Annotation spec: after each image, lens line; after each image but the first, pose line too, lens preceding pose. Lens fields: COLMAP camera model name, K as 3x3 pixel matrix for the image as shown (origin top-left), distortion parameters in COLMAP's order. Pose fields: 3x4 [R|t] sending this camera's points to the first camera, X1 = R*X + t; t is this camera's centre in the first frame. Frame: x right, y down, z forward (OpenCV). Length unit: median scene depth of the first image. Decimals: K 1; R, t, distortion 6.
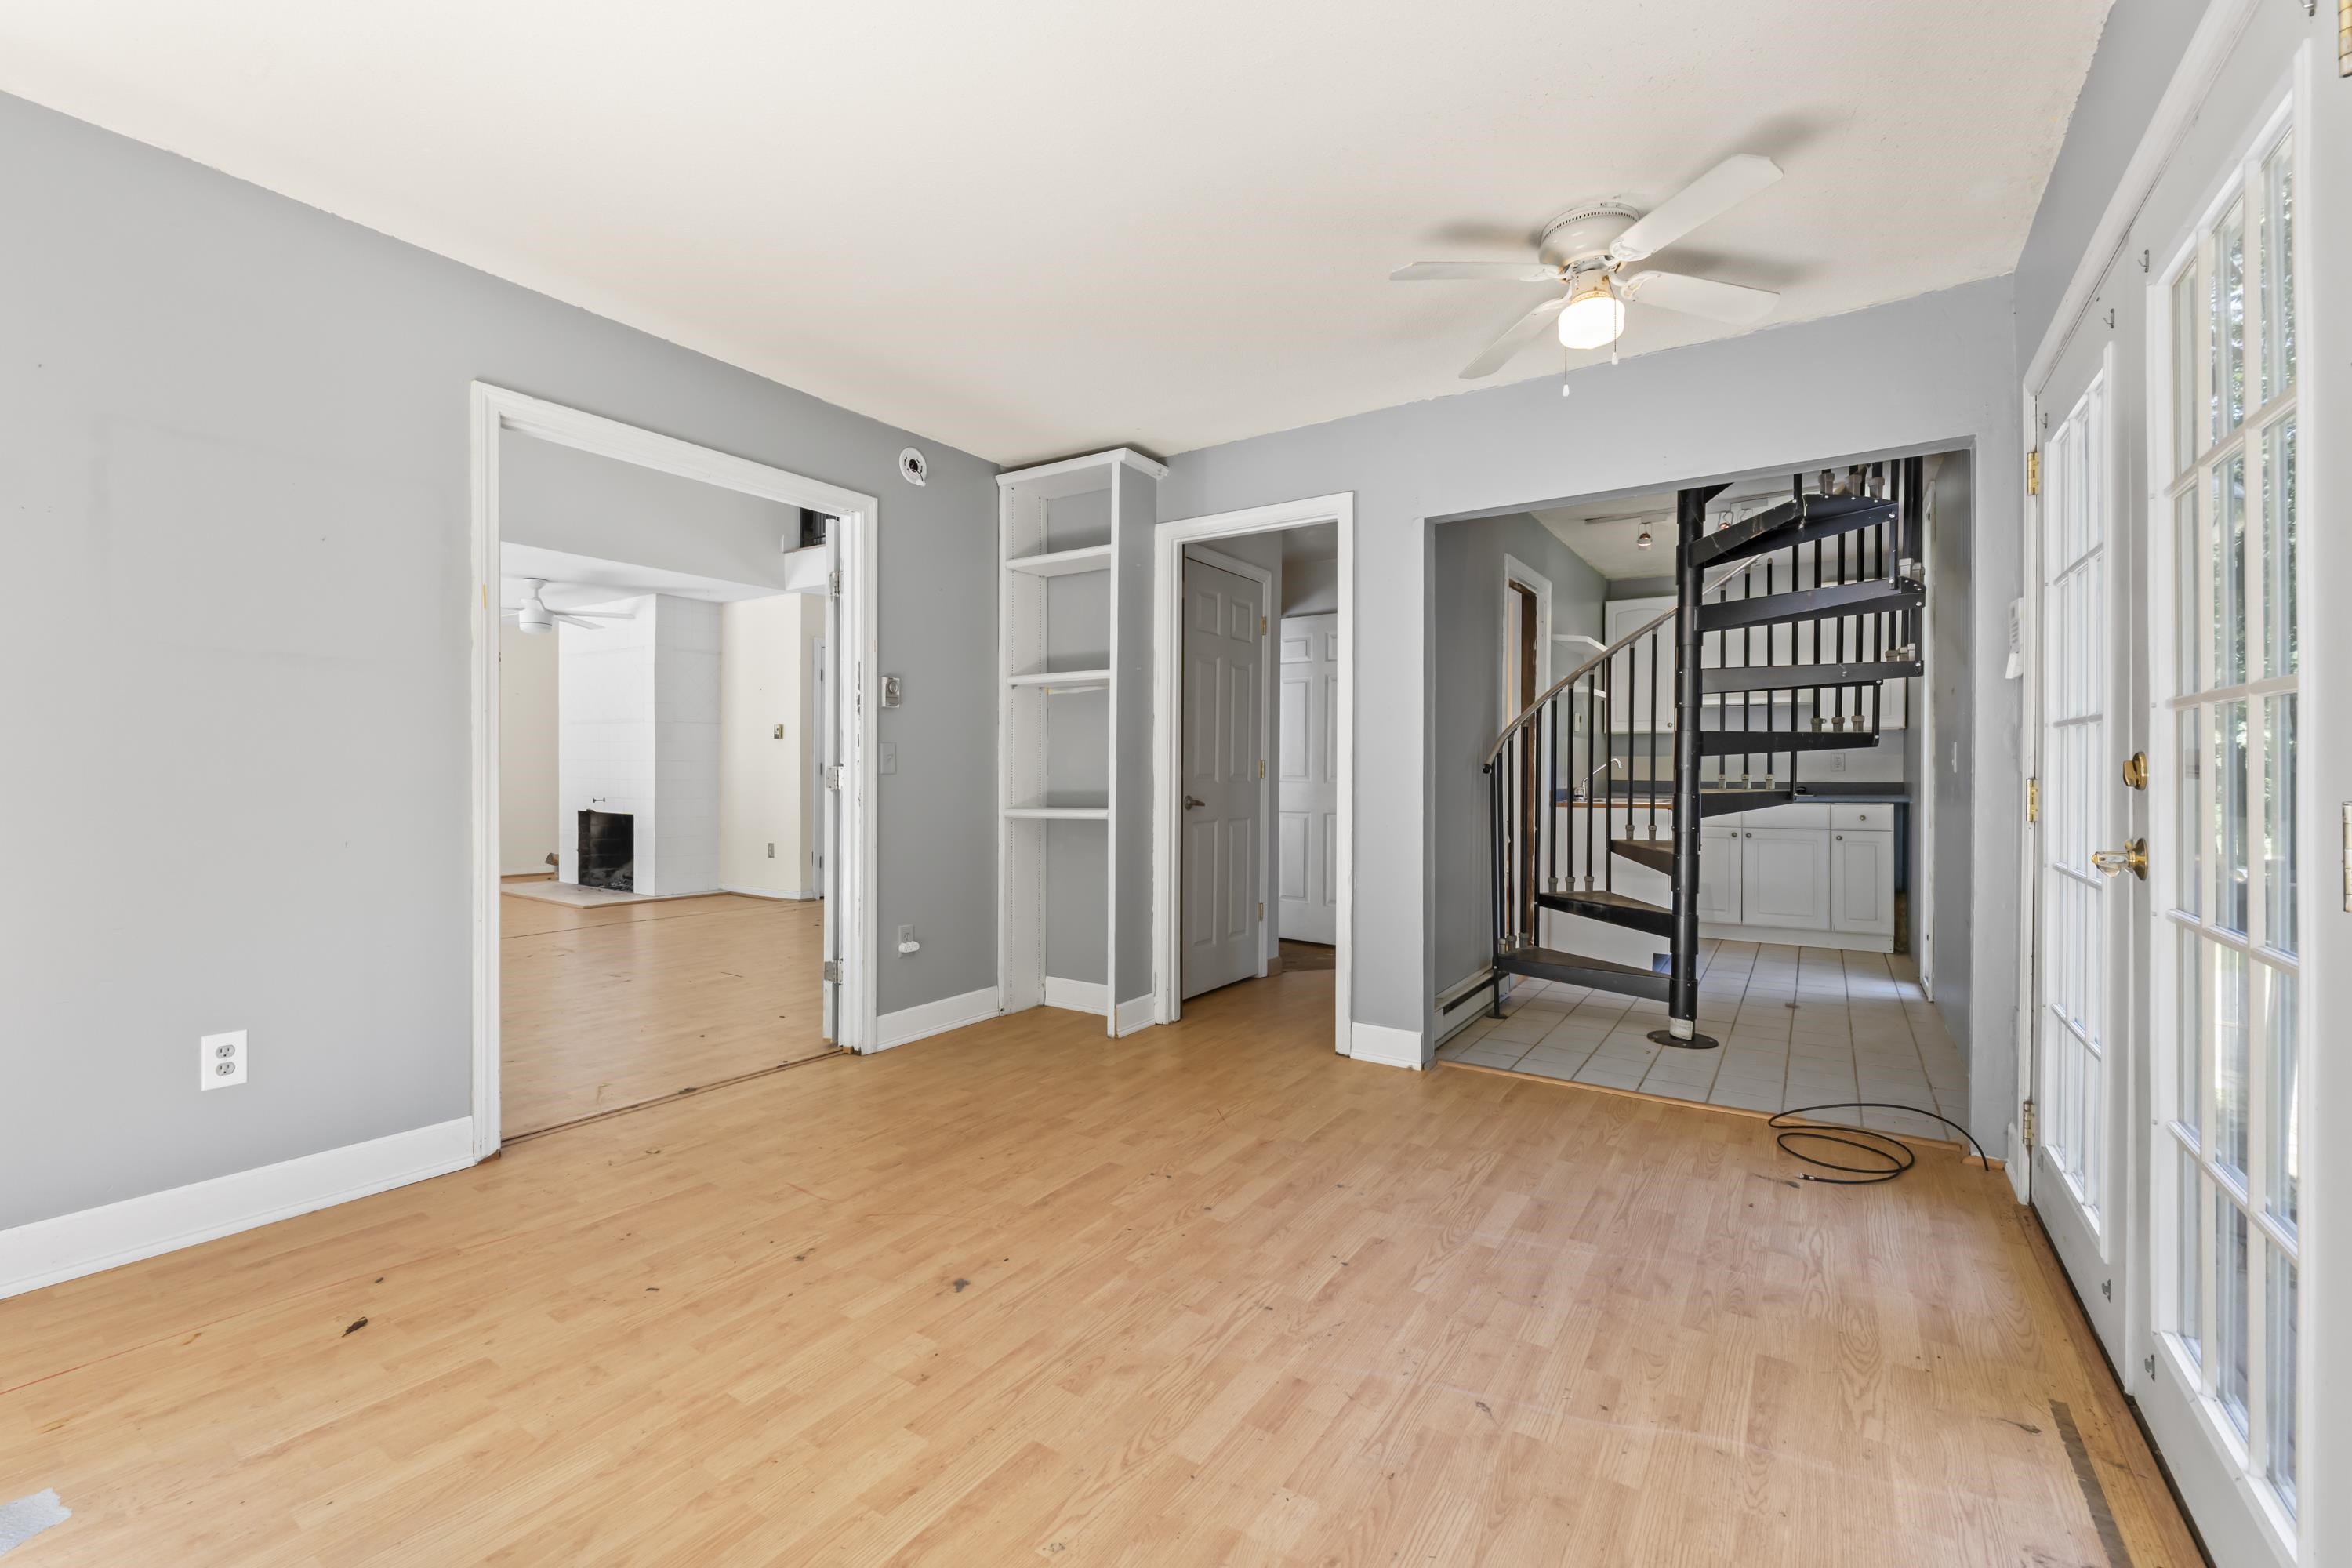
lens RADIAL K [[994.1, 0, 1169.7], [0, 994.1, 773.0], [0, 0, 1]] dist [-0.008768, -0.000630]
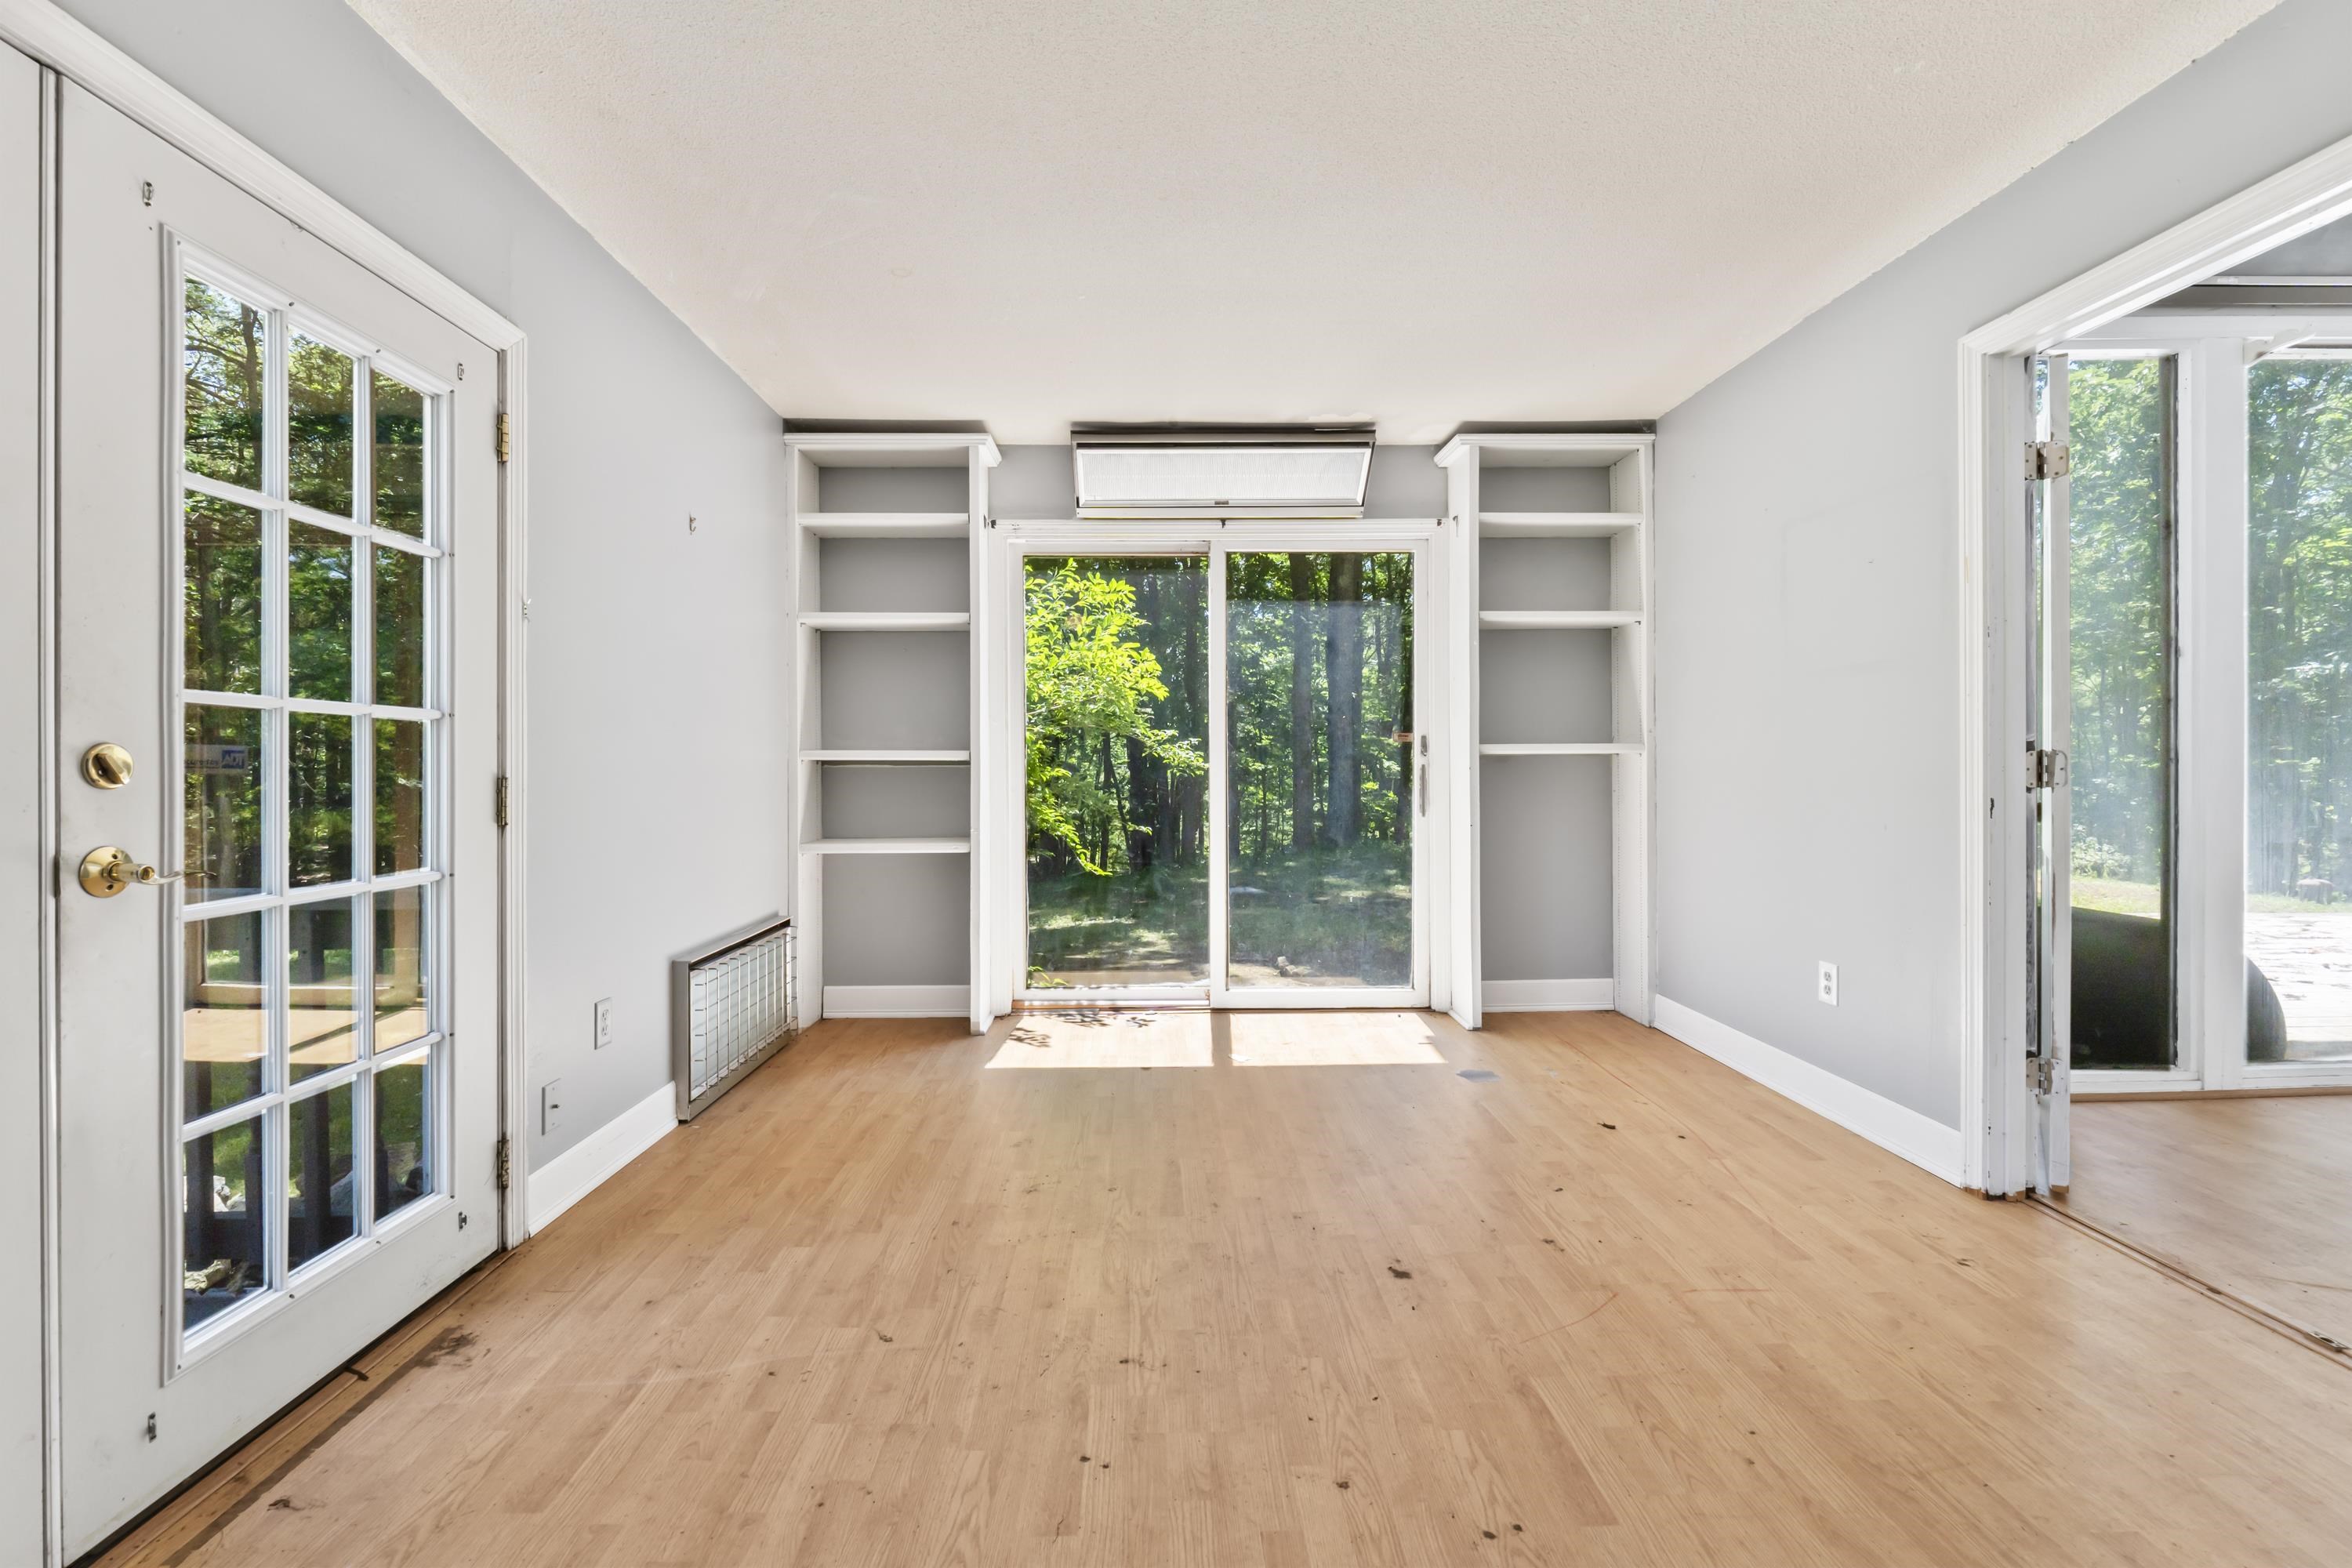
lens RADIAL K [[994.1, 0, 1154.6], [0, 994.1, 766.0], [0, 0, 1]] dist [-0.008768, -0.000630]
pose [[-0.830346, 0.001590, -0.557246, 0.553804], [-0.001311, 0.999988, 0.004807, -0.003605], [0.557247, 0.004722, -0.830333, 1.689227]]
